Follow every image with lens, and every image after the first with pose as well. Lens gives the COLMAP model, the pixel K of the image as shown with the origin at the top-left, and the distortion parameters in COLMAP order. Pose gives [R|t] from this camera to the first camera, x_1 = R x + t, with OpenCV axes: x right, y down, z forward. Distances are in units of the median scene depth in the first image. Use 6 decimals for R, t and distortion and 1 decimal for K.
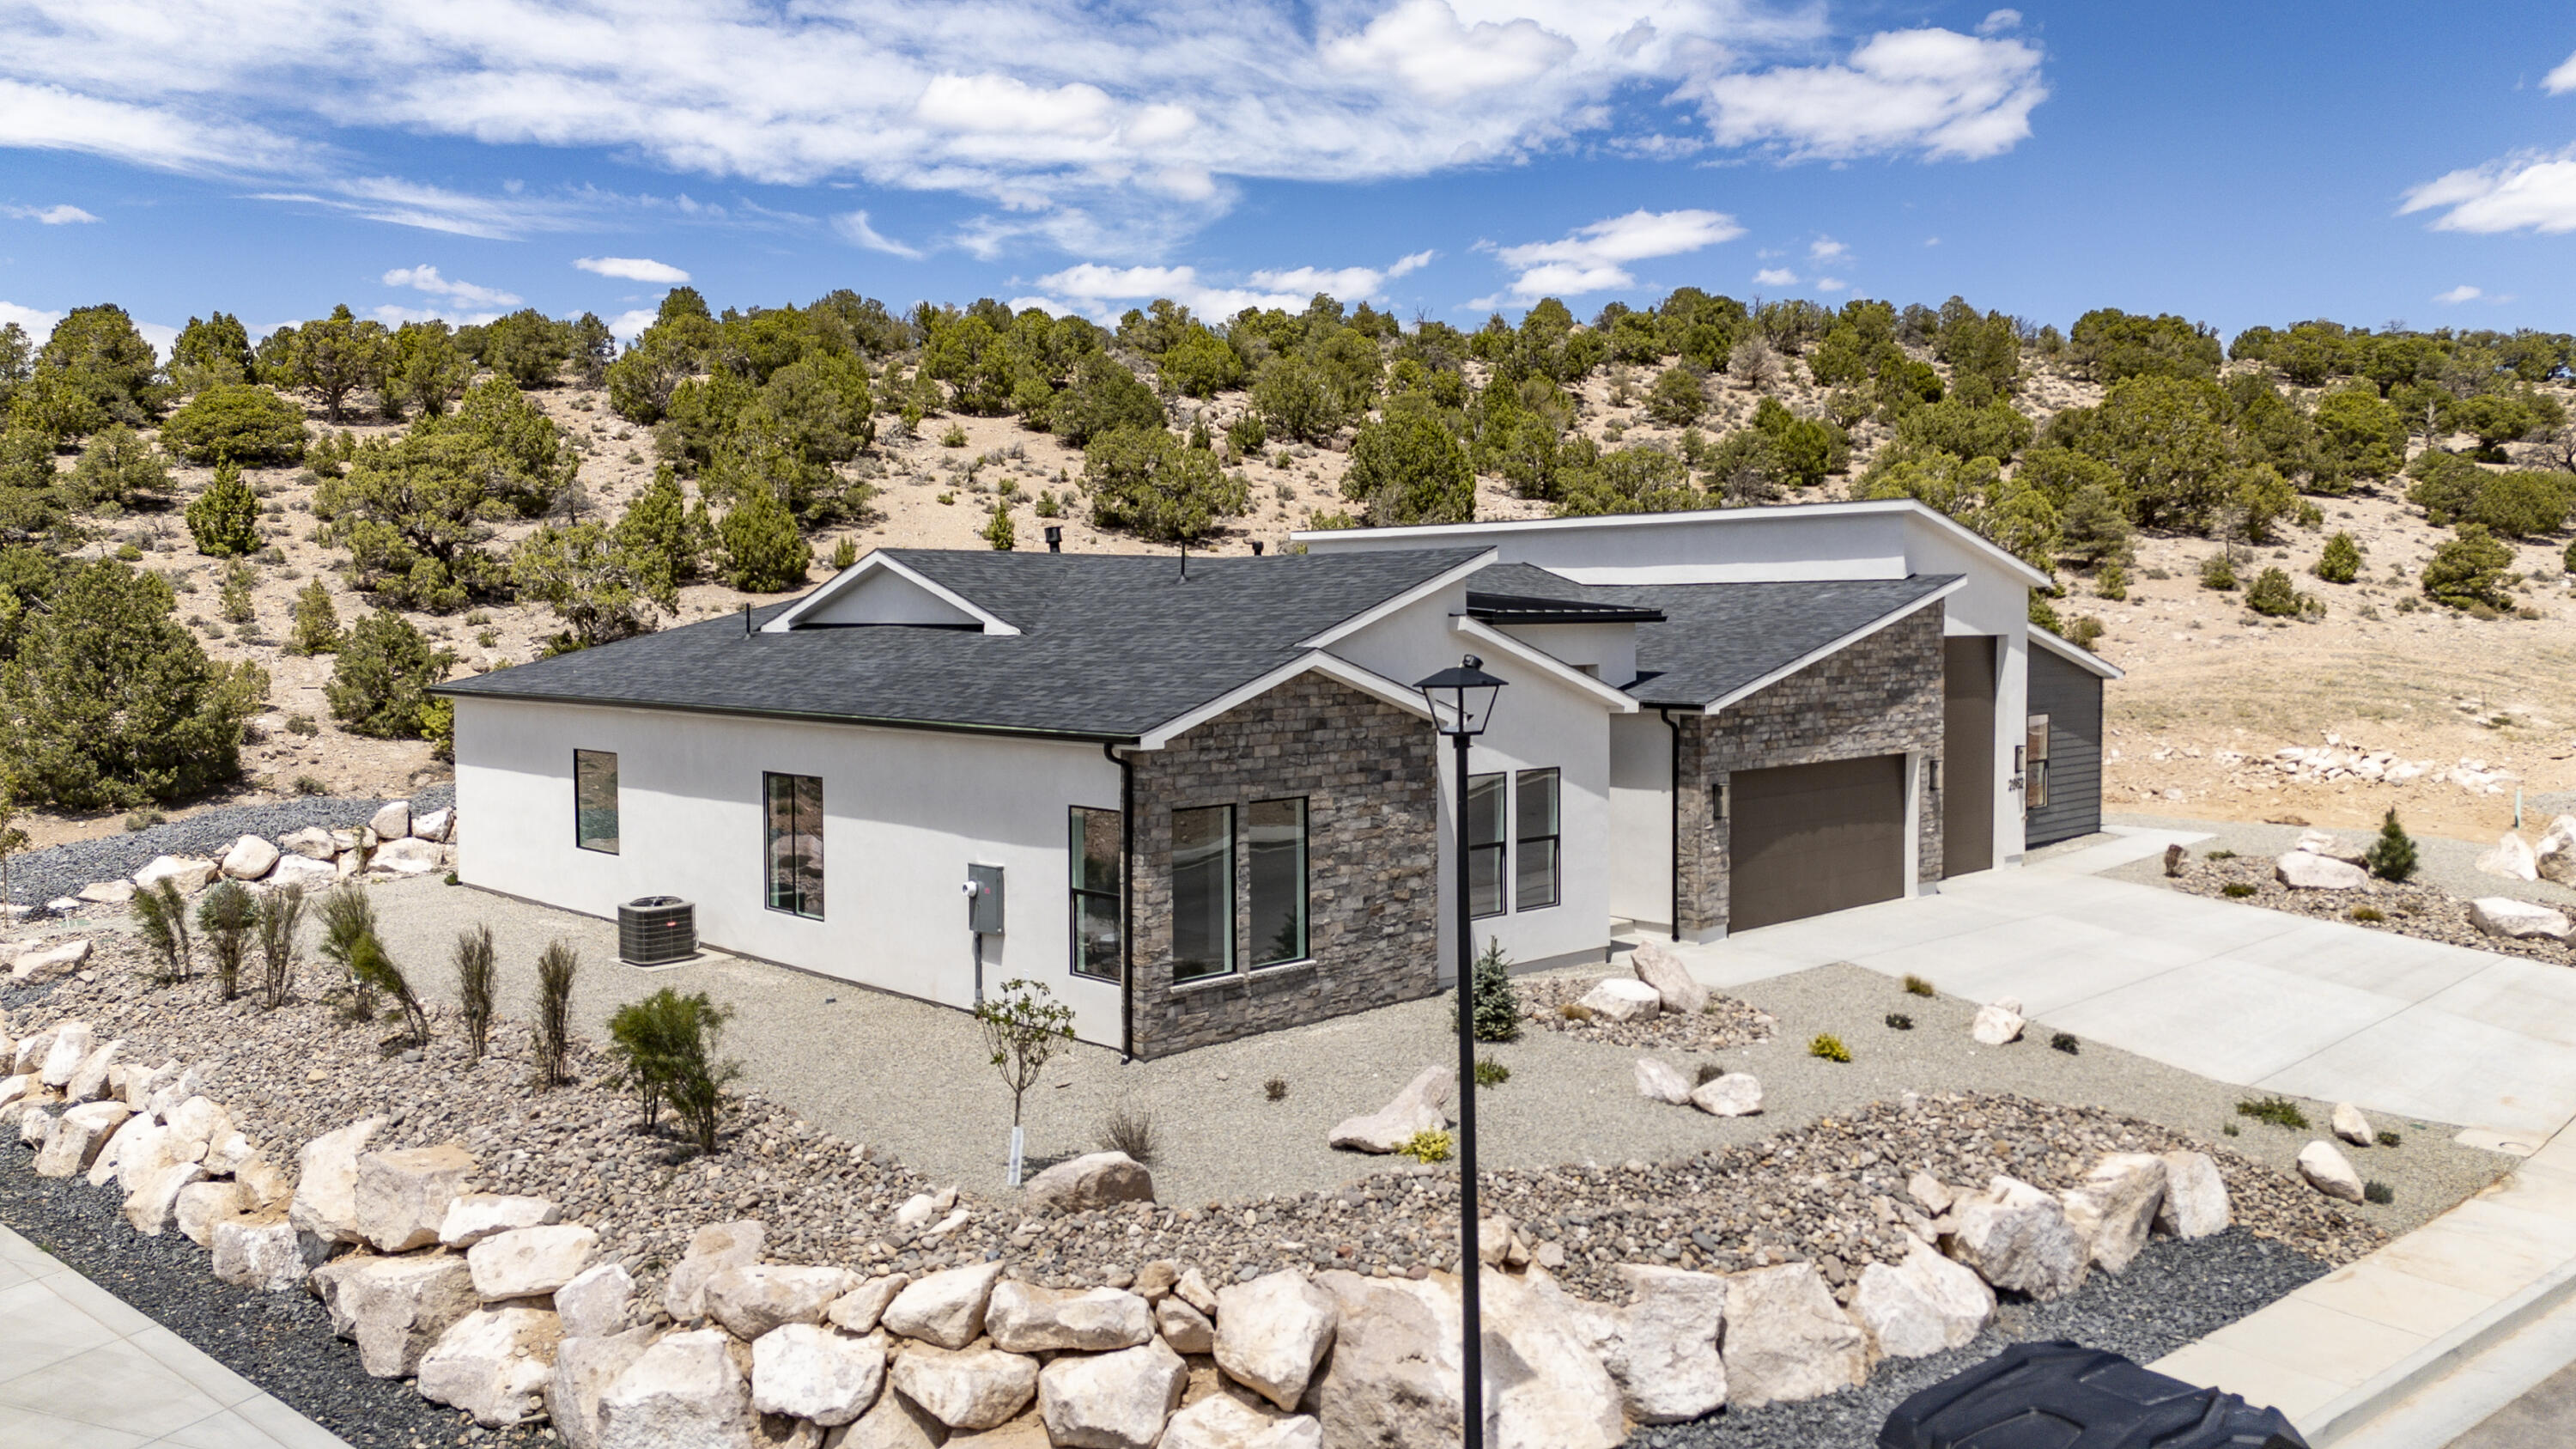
lens RADIAL K [[1863.7, 0, 1283.8], [0, 1863.7, 725.7], [0, 0, 1]] dist [0.048641, -0.030707]
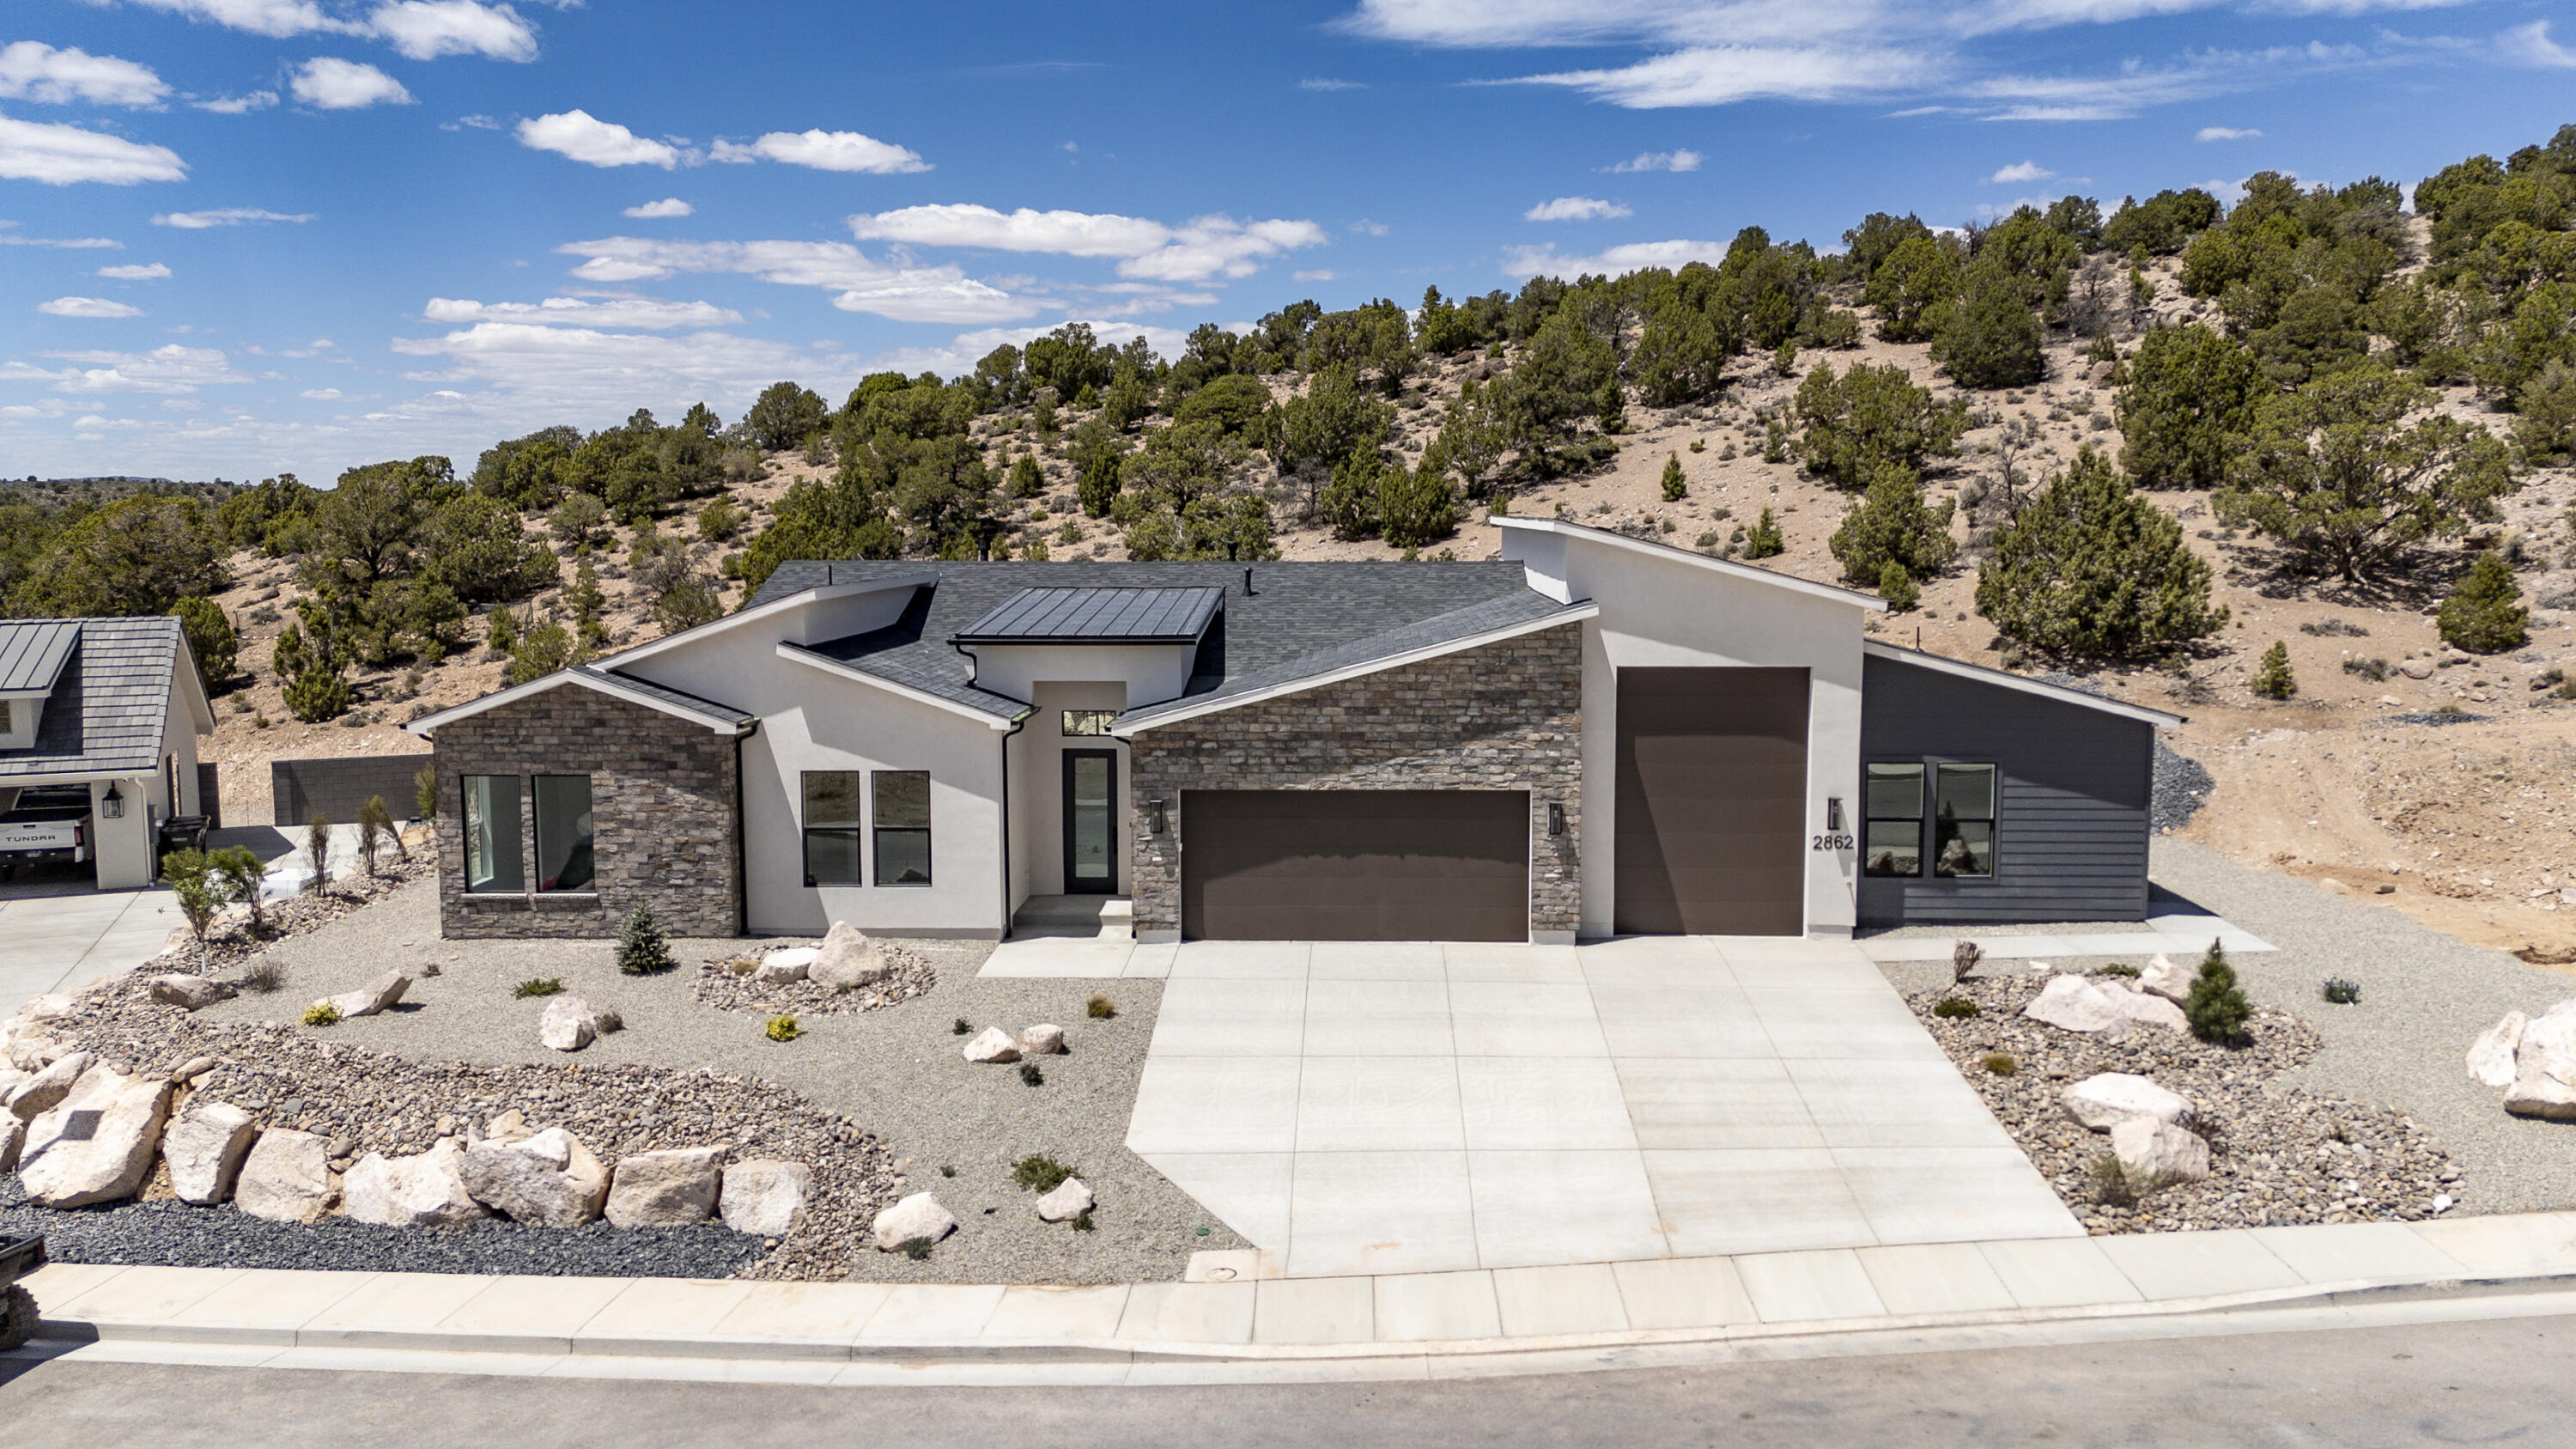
lens RADIAL K [[1863.7, 0, 1302.3], [0, 1863.7, 721.0], [0, 0, 1]] dist [0.048641, -0.030707]
pose [[0.709458, 0.080752, -0.700106, 1.299482], [-0.042406, 0.996505, 0.071966, -0.118938], [0.703470, -0.021369, 0.710403, 0.371562]]
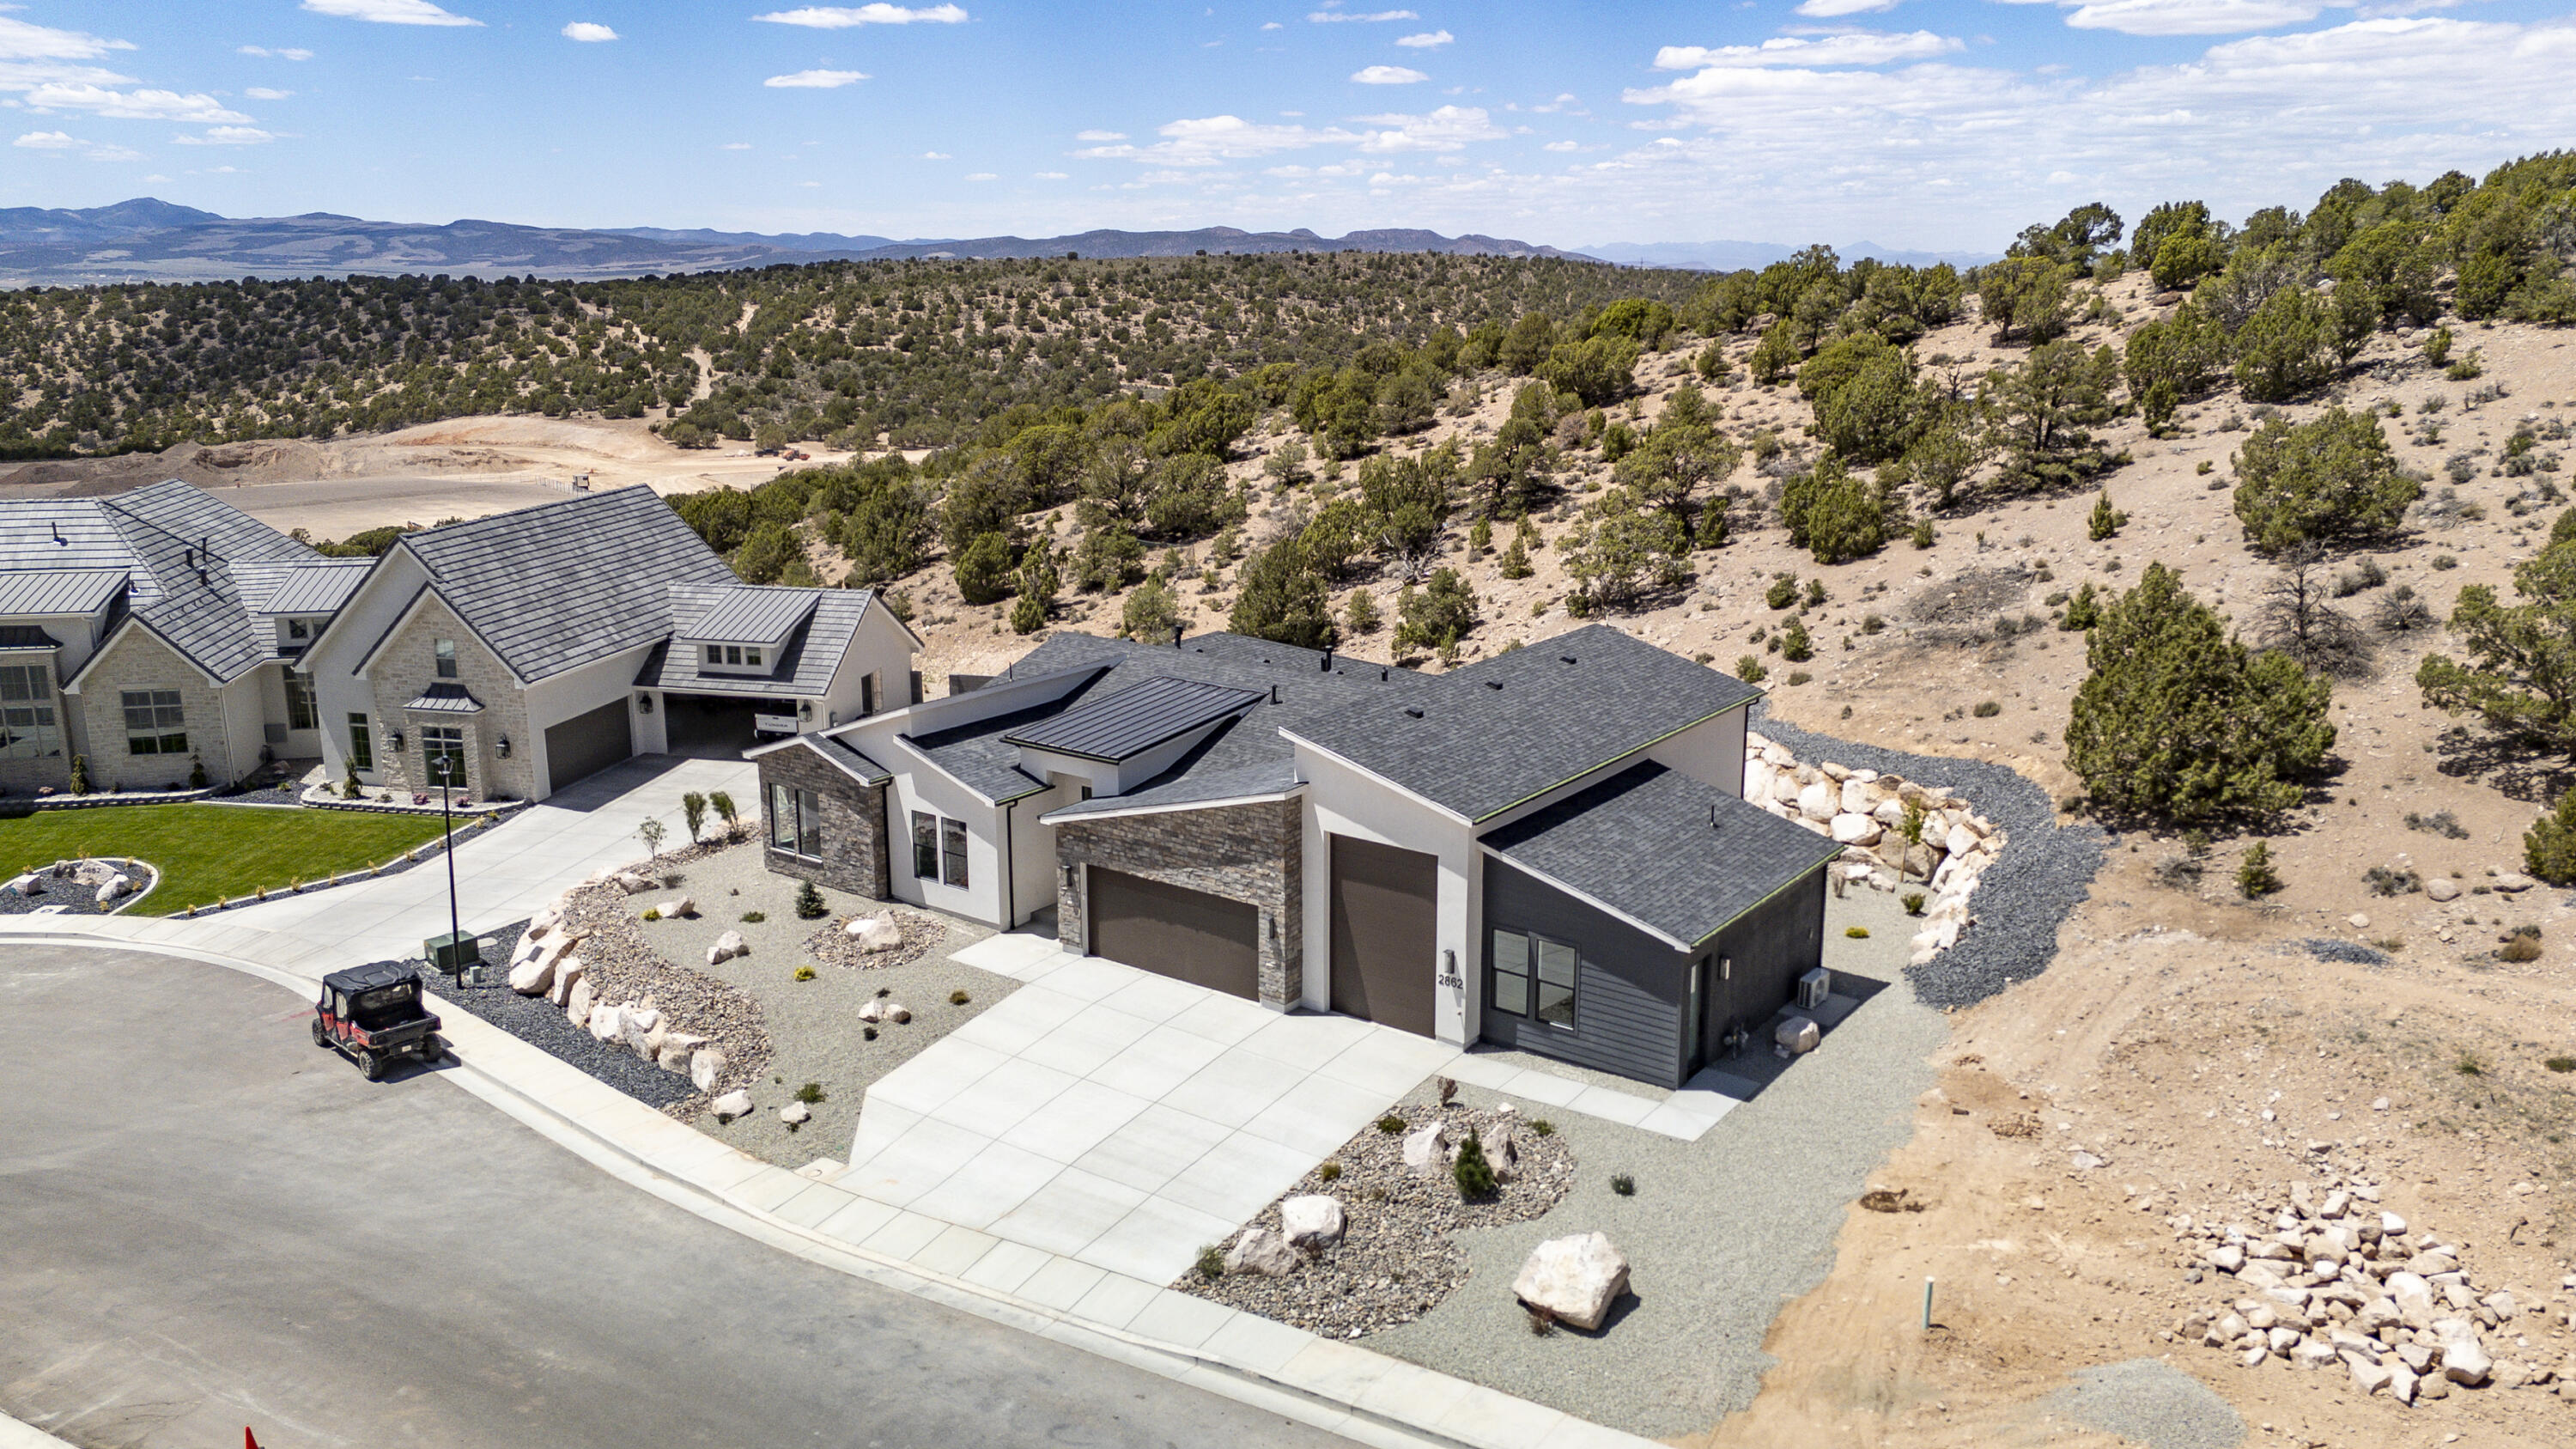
lens RADIAL K [[1863.7, 0, 1332.9], [0, 1863.7, 737.7], [0, 0, 1]] dist [0.048641, -0.030707]
pose [[0.198359, 0.247615, -0.948336, 2.304787], [-0.061945, 0.968794, 0.240000, -0.623164], [0.978170, 0.011138, 0.207507, 1.102264]]
